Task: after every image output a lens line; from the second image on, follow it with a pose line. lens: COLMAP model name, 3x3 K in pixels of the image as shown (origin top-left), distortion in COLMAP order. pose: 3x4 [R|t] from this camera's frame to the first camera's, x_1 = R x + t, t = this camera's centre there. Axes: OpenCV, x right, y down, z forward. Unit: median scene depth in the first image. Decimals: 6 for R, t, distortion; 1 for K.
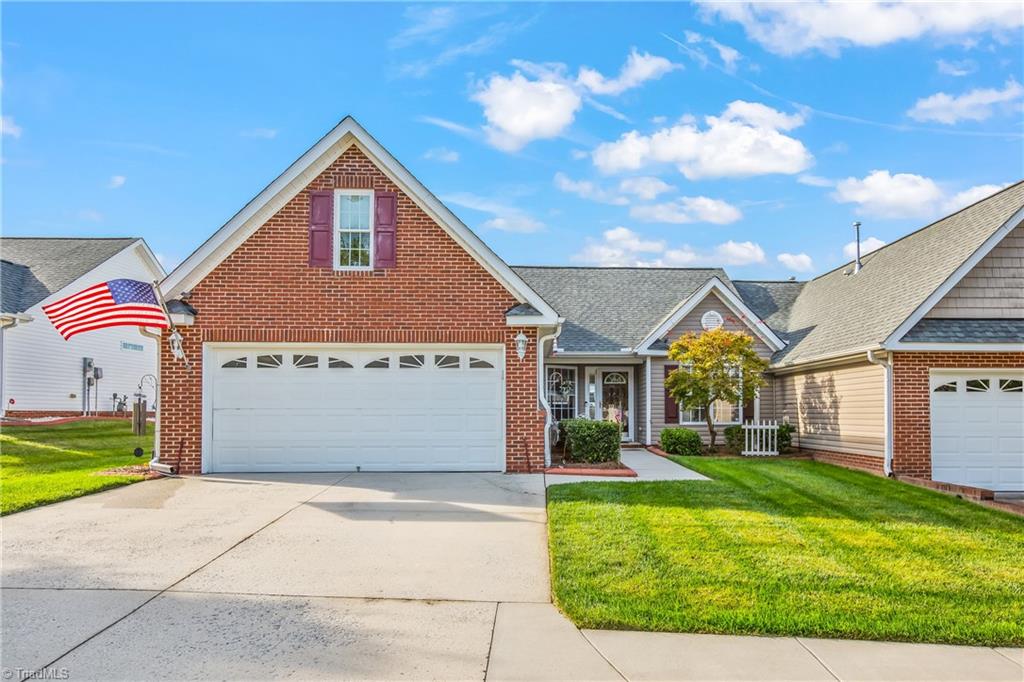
lens RADIAL K [[716.3, 0, 513.2], [0, 716.3, 382.5], [0, 0, 1]] dist [0.033554, 0.000117]
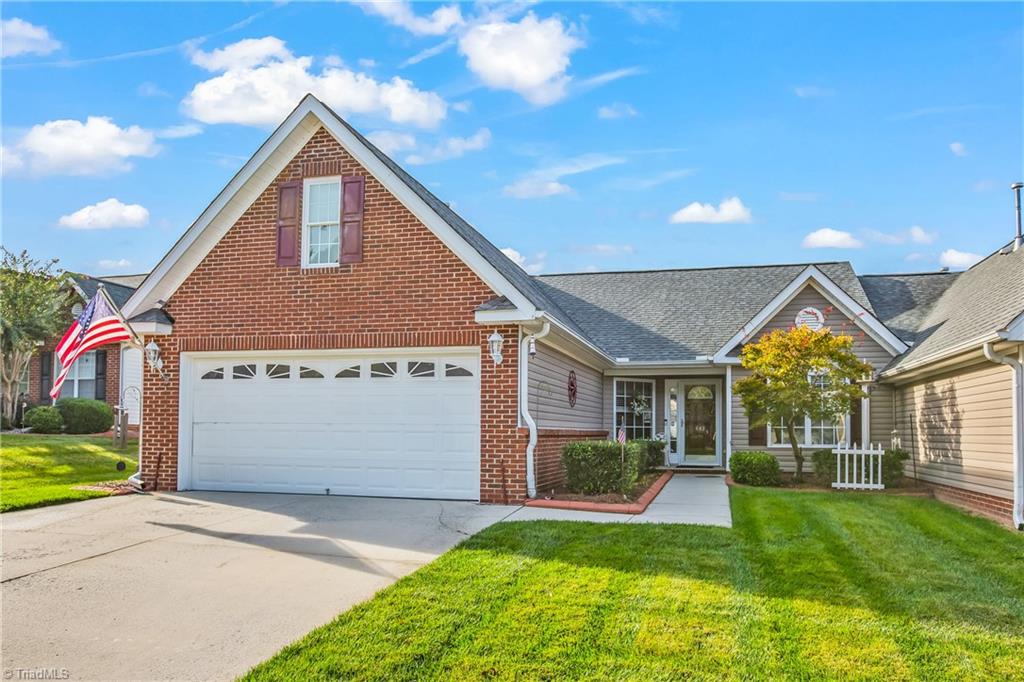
lens RADIAL K [[671.1, 0, 513.9], [0, 671.1, 402.3], [0, 0, 1]] dist [0.008922, 0.001250]
pose [[0.964449, -0.001380, -0.264264, 0.227096], [0.001036, 0.999998, -0.001440, 0.011575], [0.264265, 0.001115, 0.964449, 0.260874]]
